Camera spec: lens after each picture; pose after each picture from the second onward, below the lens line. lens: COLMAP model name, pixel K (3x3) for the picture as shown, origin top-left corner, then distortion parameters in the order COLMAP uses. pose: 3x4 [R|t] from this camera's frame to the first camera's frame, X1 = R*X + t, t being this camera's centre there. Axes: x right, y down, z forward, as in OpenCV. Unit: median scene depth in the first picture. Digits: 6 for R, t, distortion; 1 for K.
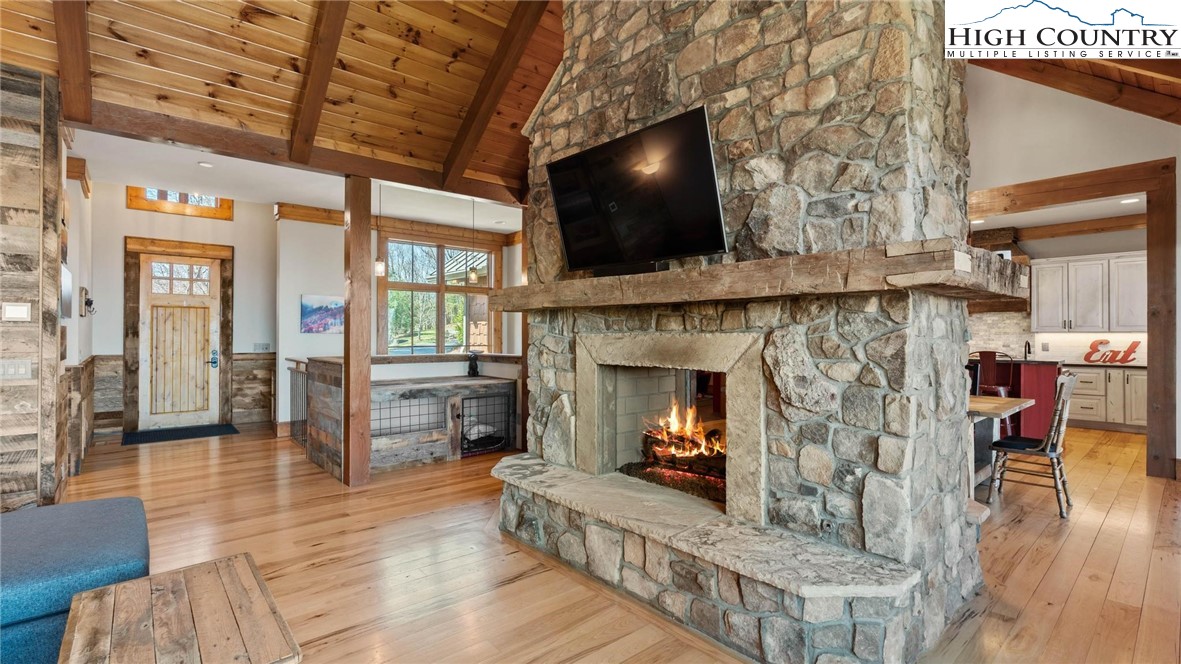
lens RADIAL K [[526.7, 0, 580.2], [0, 526.7, 334.4], [0, 0, 1]] dist [-0.000042, 0.000351]
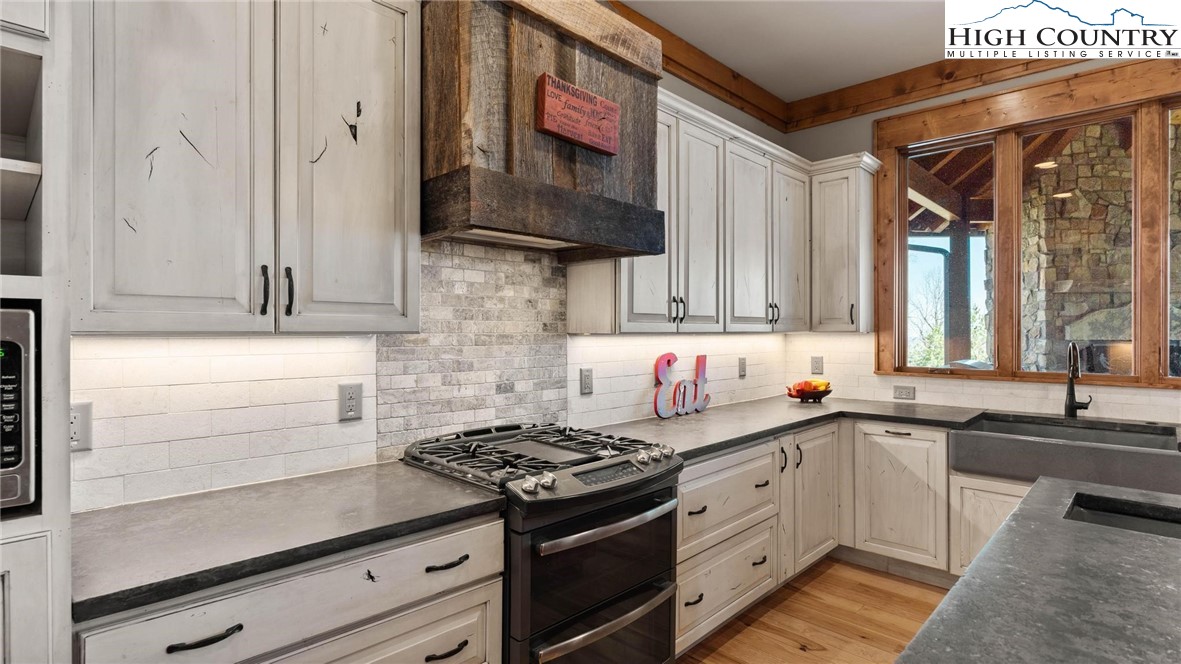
lens RADIAL K [[585.5, 0, 590.5], [0, 585.5, 332.0], [0, 0, 1]] dist [-0.000638, -0.000120]
pose [[-0.092902, 0.001525, 0.995674, 0.532829], [0.004548, 0.999989, -0.001107, -0.004897], [-0.995665, 0.004425, -0.092908, 1.006774]]
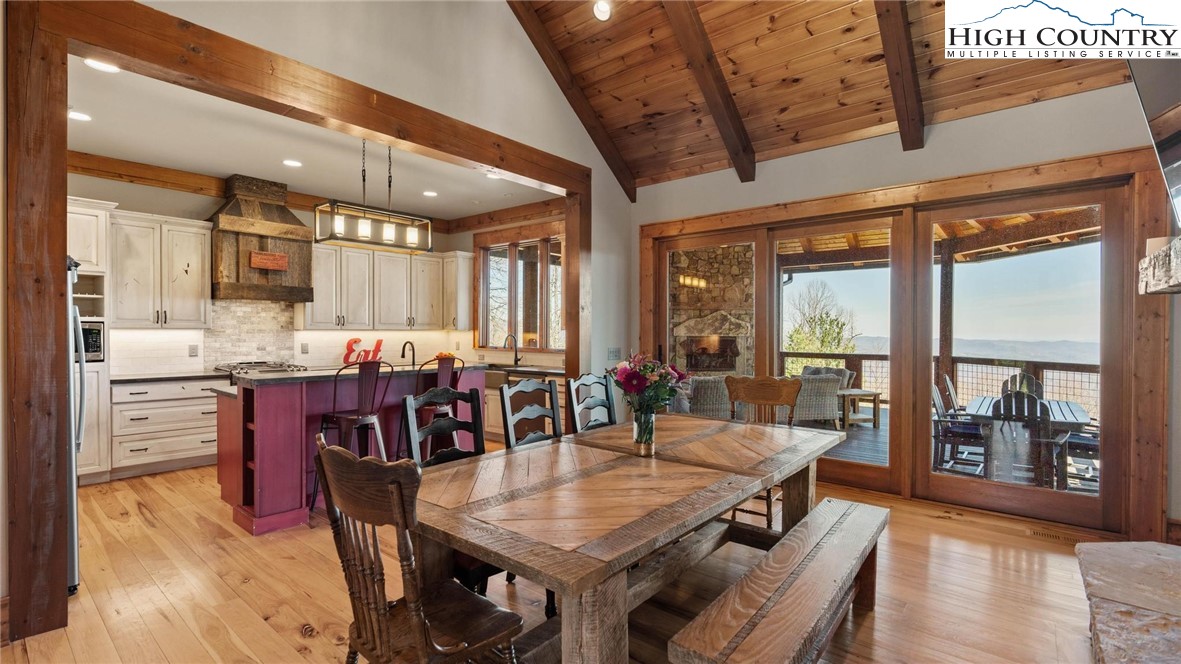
lens RADIAL K [[526.7, 0, 580.2], [0, 526.7, 334.4], [0, 0, 1]] dist [-0.000042, 0.000351]
pose [[-0.151332, -0.005468, 0.988468, 0.039566], [-0.001196, 0.999985, 0.005349, -0.001948], [-0.988482, -0.000373, -0.151336, 0.696294]]
